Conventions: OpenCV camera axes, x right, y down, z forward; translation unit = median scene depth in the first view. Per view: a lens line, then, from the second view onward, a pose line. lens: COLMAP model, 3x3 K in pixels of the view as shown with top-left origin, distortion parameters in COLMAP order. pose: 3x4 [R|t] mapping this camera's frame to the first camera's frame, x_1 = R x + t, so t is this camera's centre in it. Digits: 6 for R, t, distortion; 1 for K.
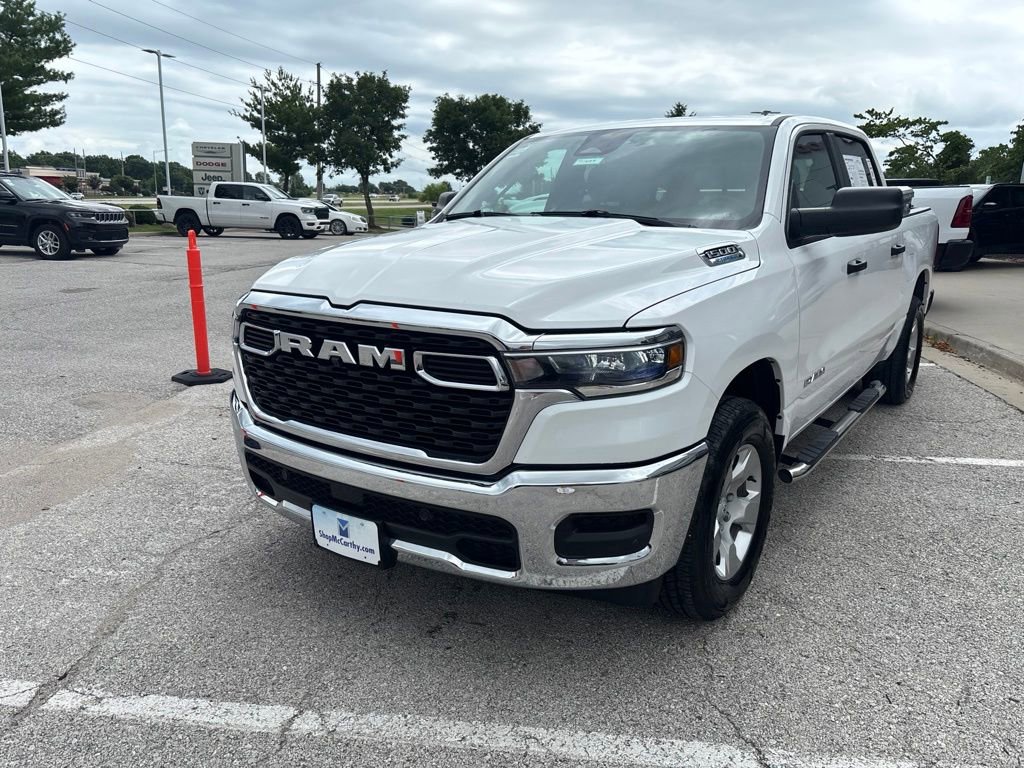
lens RADIAL K [[774.1, 0, 507.8], [0, 774.1, 385.7], [0, 0, 1]] dist [0.027747, -0.015896]
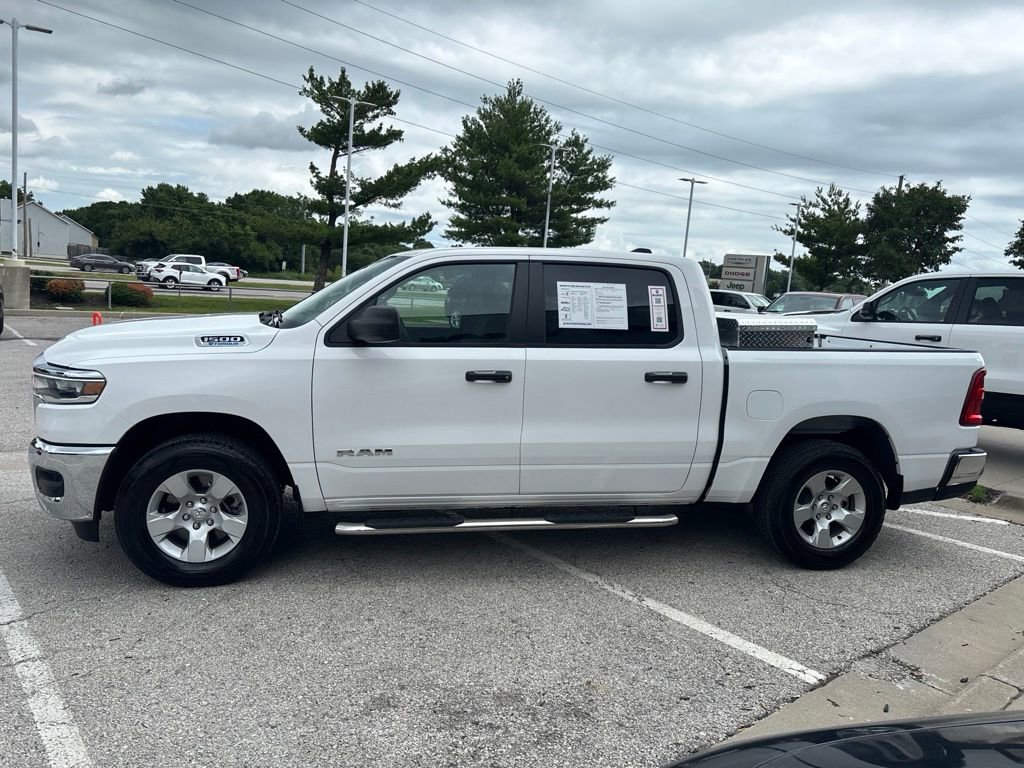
lens RADIAL K [[771.5, 0, 510.3], [0, 771.5, 379.2], [0, 0, 1]] dist [0.050542, -0.060321]
pose [[0.736235, 0.117463, -0.666454, 0.197171], [-0.210489, 0.975719, -0.060557, -0.014369], [0.643158, 0.184866, 0.743083, 0.030585]]
